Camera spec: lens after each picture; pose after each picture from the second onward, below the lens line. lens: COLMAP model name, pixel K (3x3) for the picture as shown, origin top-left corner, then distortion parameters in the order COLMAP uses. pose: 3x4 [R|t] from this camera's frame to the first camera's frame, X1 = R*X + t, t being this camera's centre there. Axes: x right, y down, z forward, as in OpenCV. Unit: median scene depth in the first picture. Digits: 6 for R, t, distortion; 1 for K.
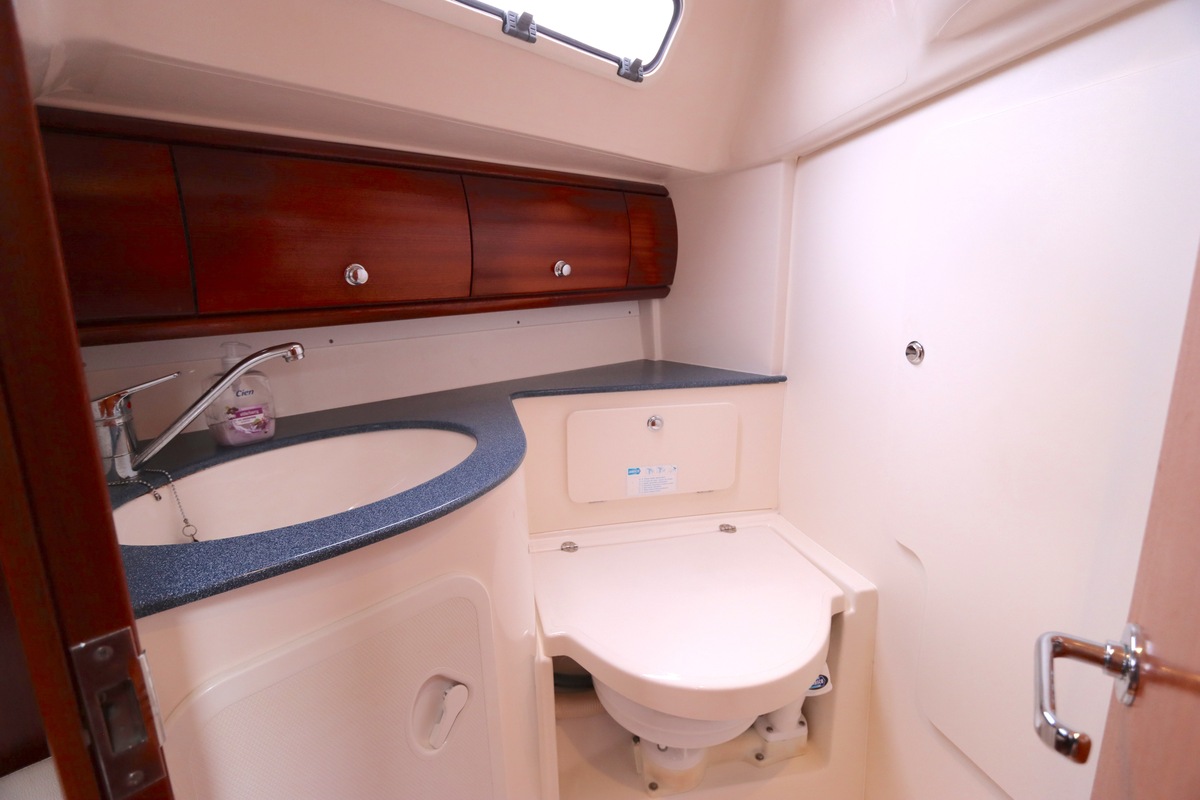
lens RADIAL K [[569.4, 0, 601.9], [0, 569.4, 390.2], [0, 0, 1]] dist [-0.018715, 0.001814]
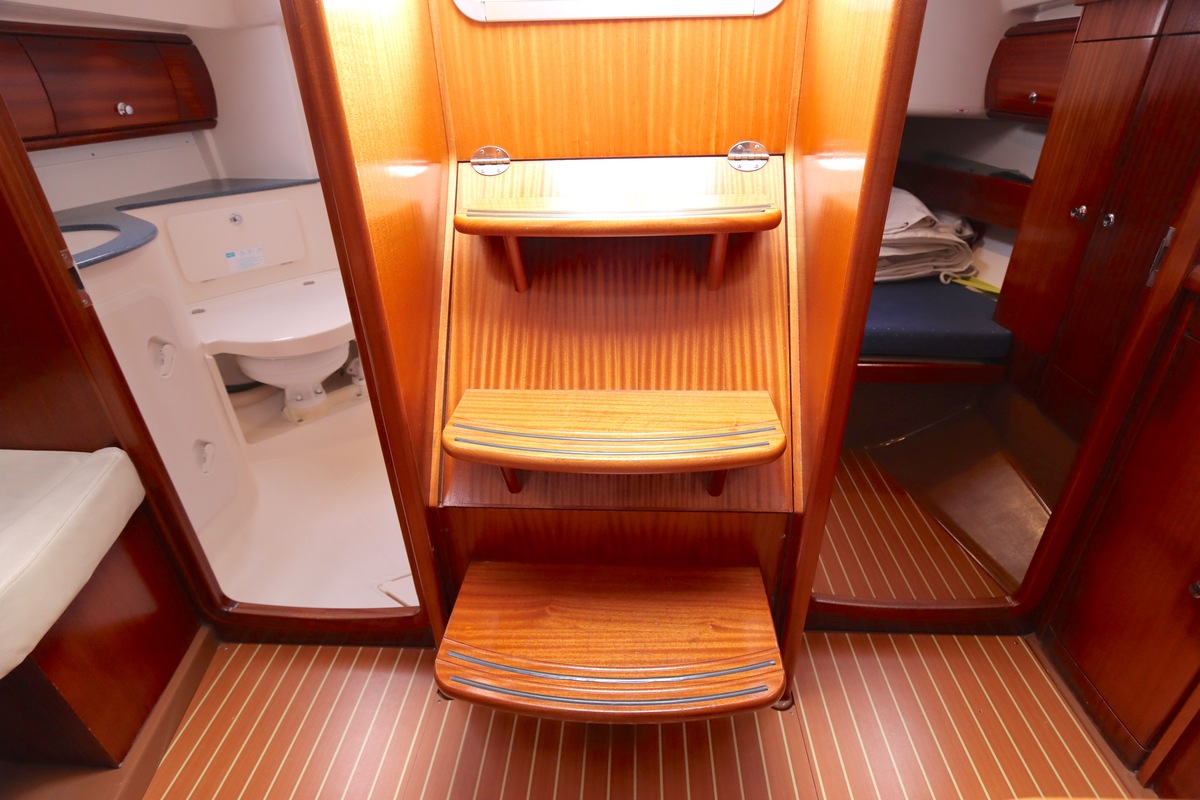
lens RADIAL K [[595.2, 0, 601.6], [0, 595.2, 391.3], [0, 0, 1]] dist [-0.022512, 0.004881]
pose [[0.783912, -0.292019, 0.547912, -0.129802], [0.139791, 0.942843, 0.302500, 0.147803], [-0.604931, -0.160540, 0.779927, -0.826670]]
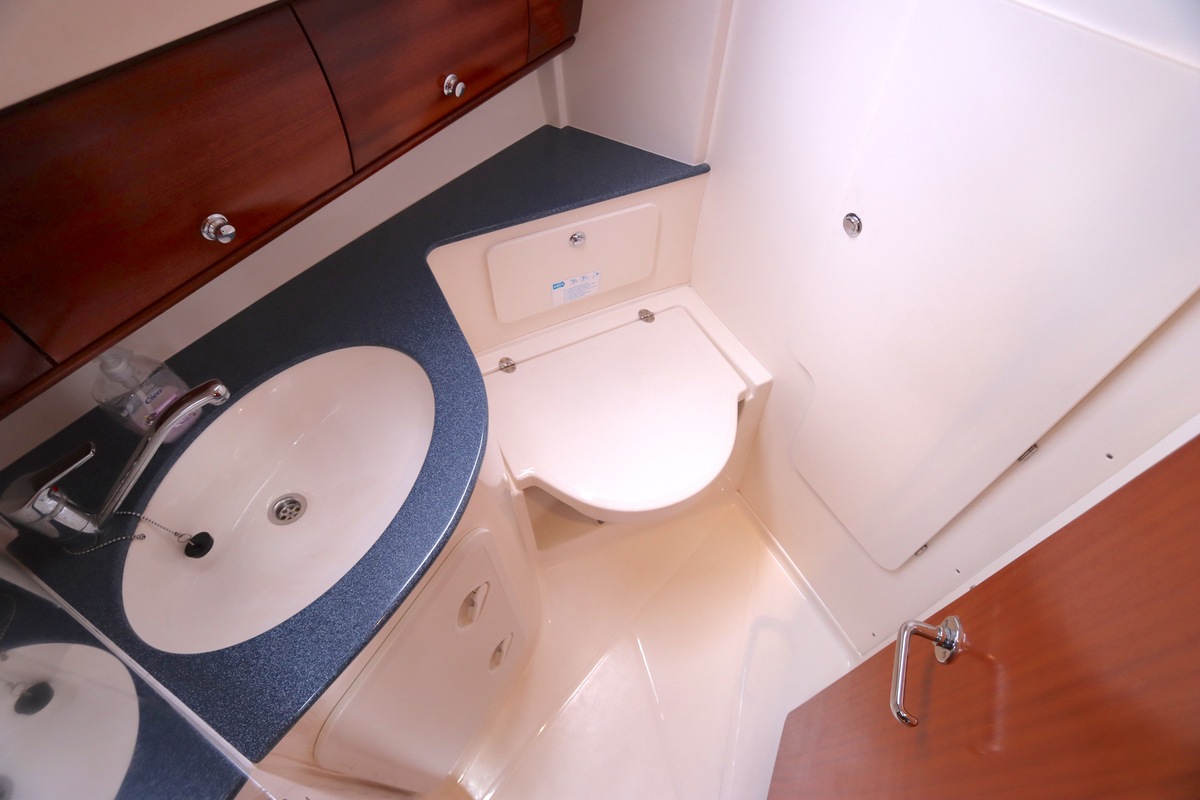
lens RADIAL K [[566.0, 0, 602.2], [0, 566.0, 388.9], [0, 0, 1]] dist [-0.017557, 0.001385]
pose [[0.971787, -0.169854, 0.163646, -0.062148], [0.028325, 0.772845, 0.633963, -0.343193], [-0.234154, -0.611441, 0.755851, 0.122482]]
